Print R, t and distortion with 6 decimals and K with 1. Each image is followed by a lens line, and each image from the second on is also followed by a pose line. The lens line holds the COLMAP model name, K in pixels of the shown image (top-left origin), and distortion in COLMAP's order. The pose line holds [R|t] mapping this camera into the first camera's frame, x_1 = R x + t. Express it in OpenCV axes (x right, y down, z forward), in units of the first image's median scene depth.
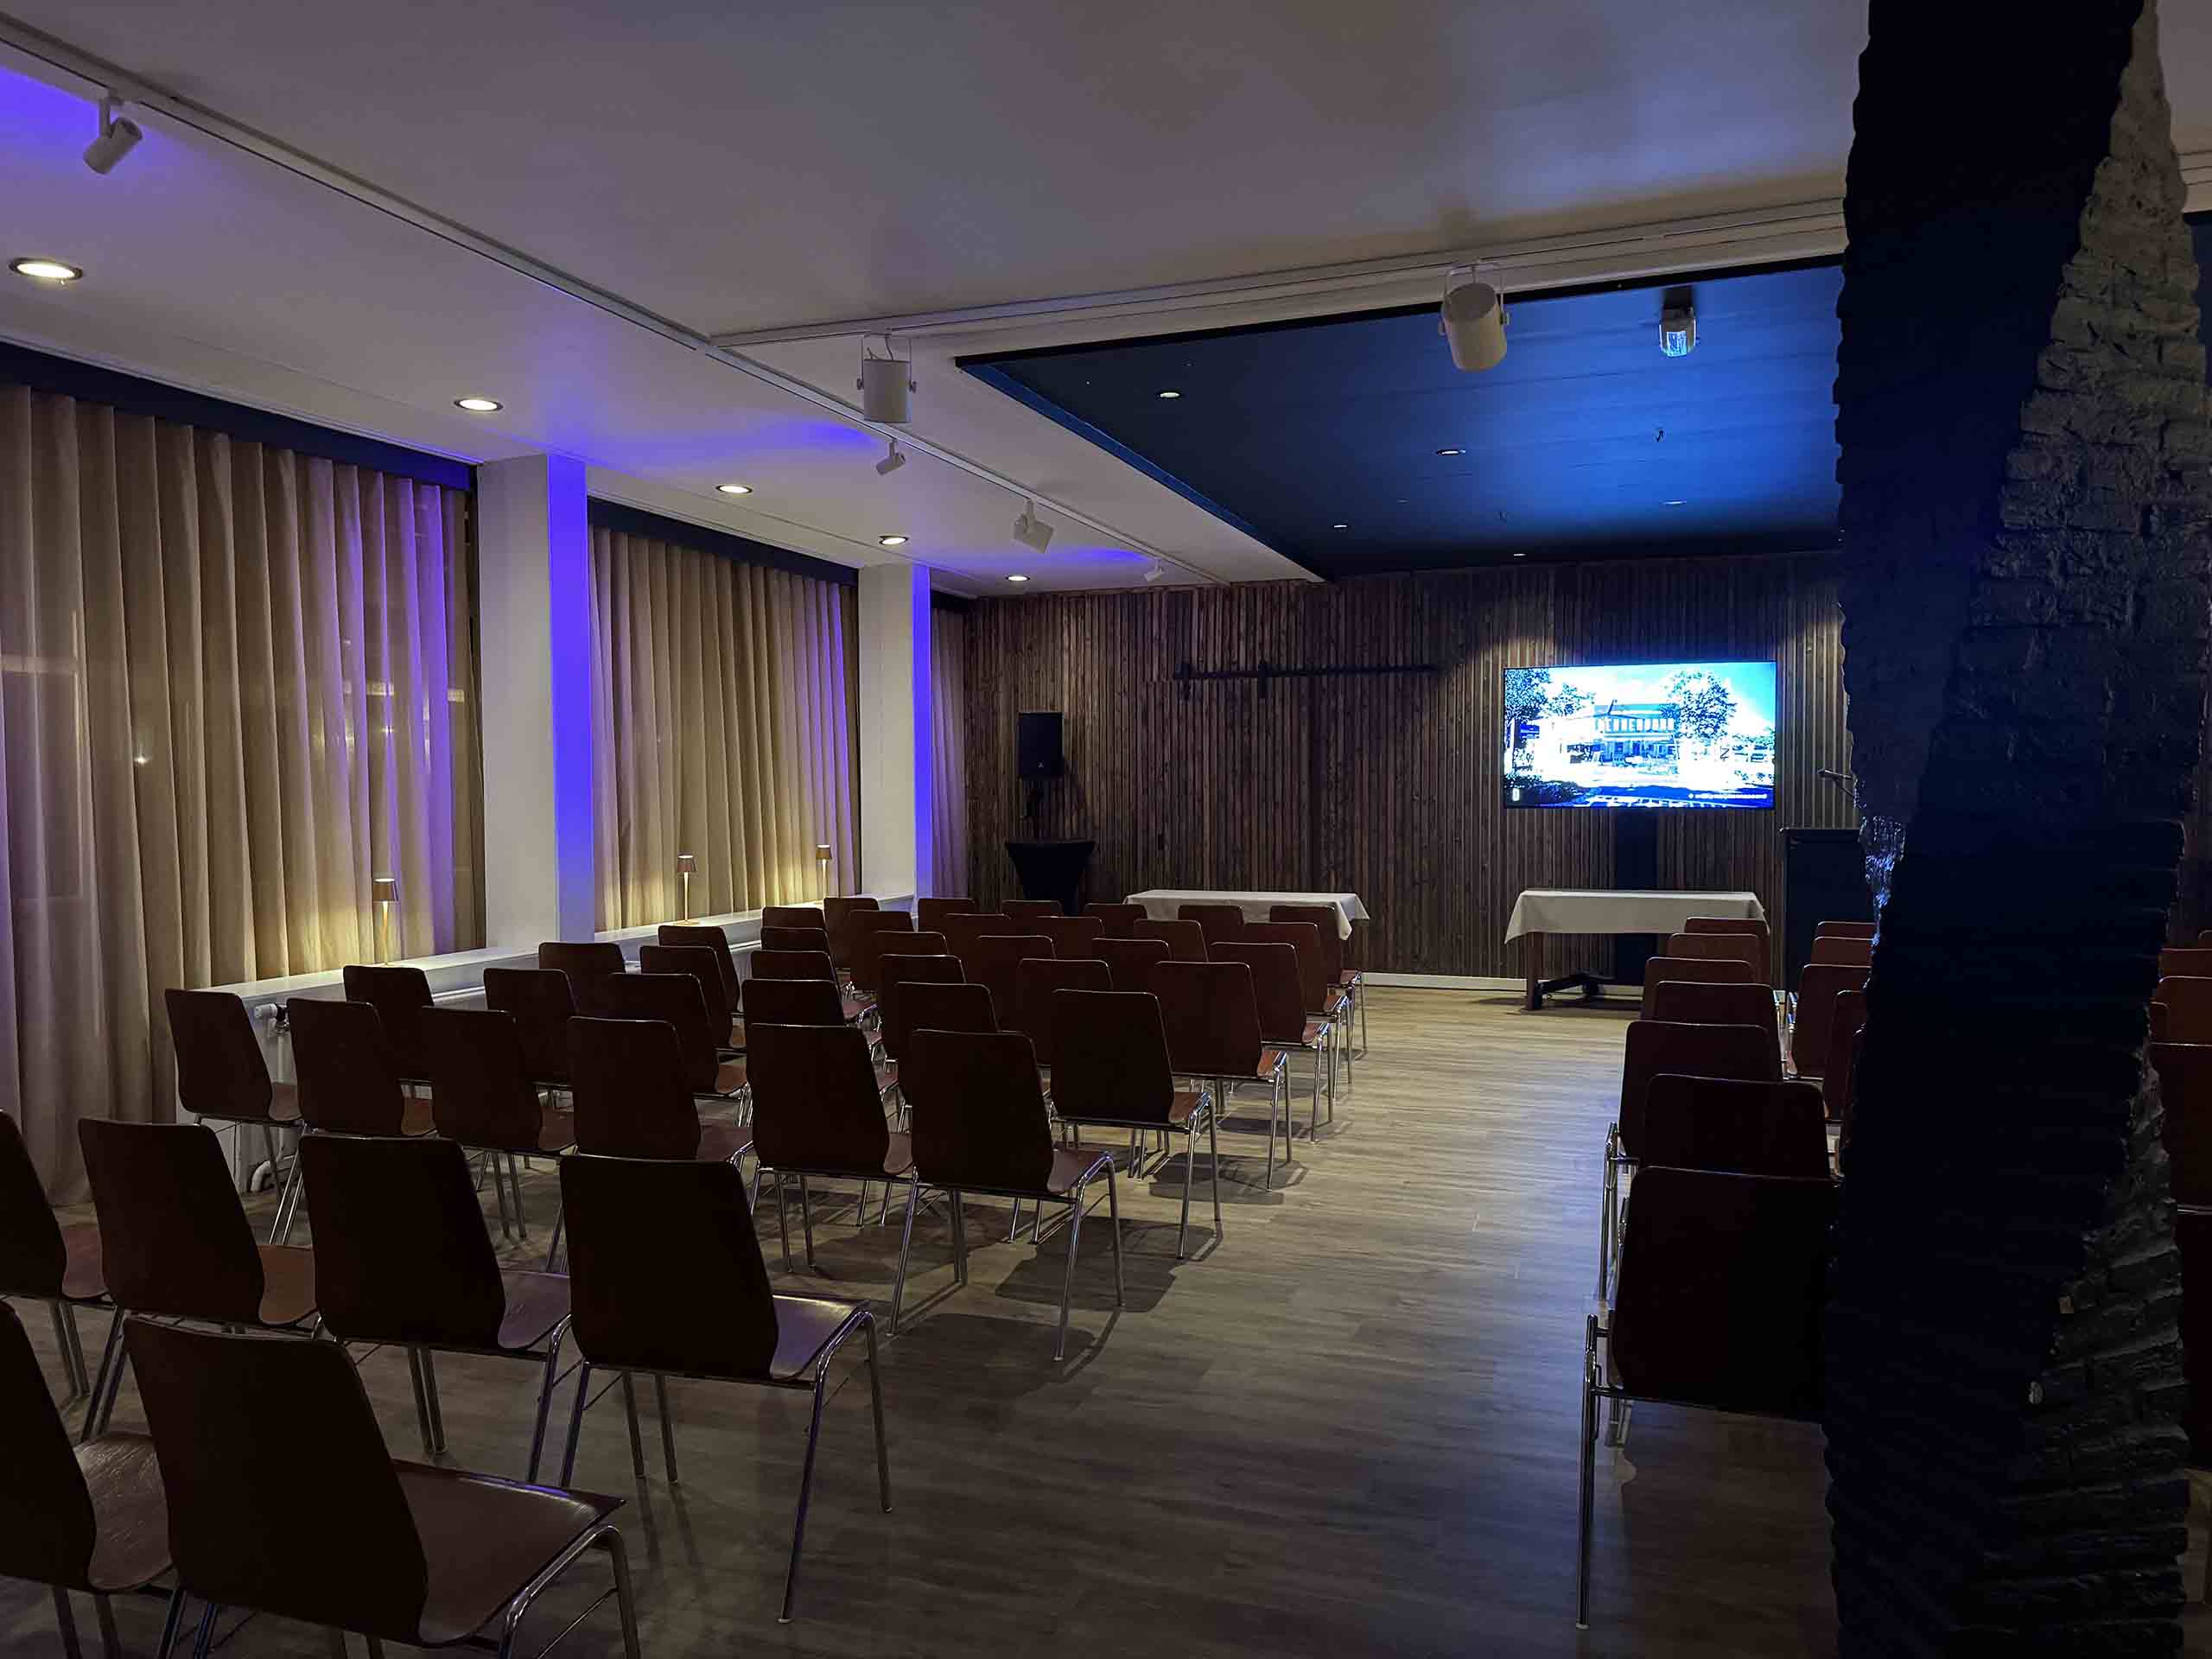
lens RADIAL K [[1545.2, 0, 1106.0], [0, 1545.2, 829.5], [0, 0, 1]] dist [0.054400, -0.076827]
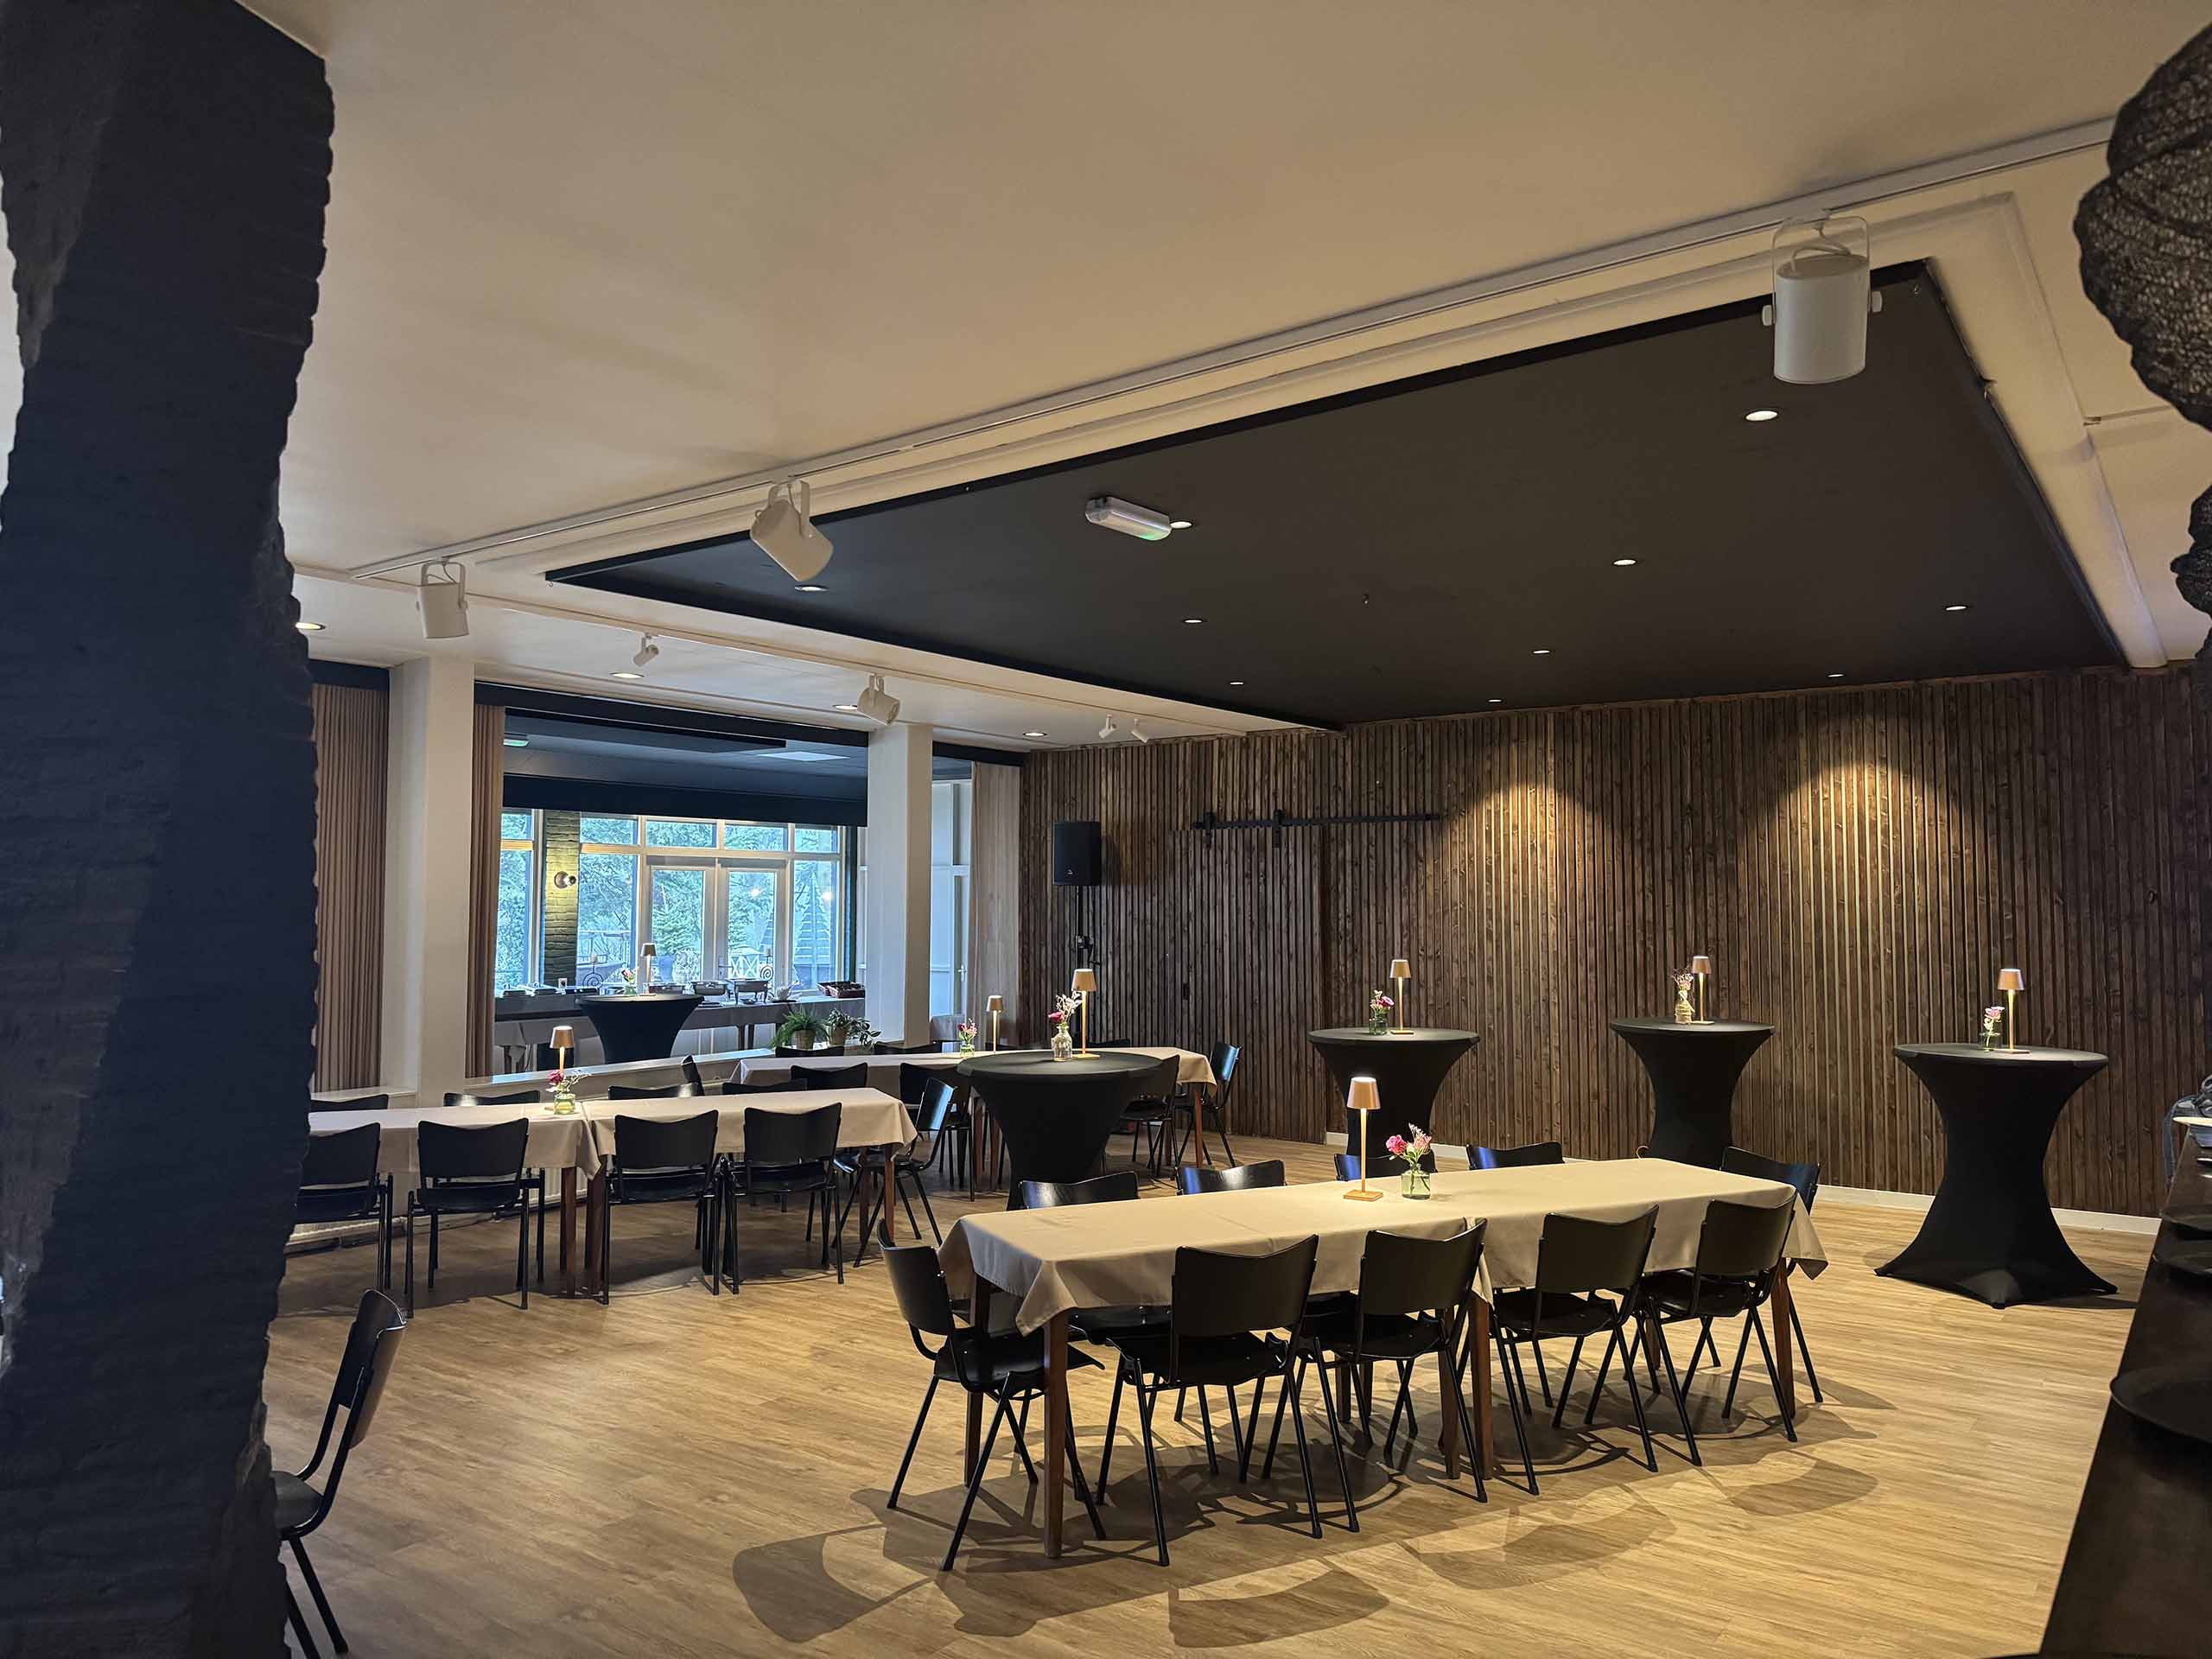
lens RADIAL K [[1545.2, 0, 1106.0], [0, 1545.2, 829.5], [0, 0, 1]] dist [0.054400, -0.076827]
pose [[0.963223, -0.006894, -0.268616, 0.271156], [-0.014516, 0.996876, -0.077637, -0.019236], [0.268312, 0.078681, 0.960113, 0.027983]]
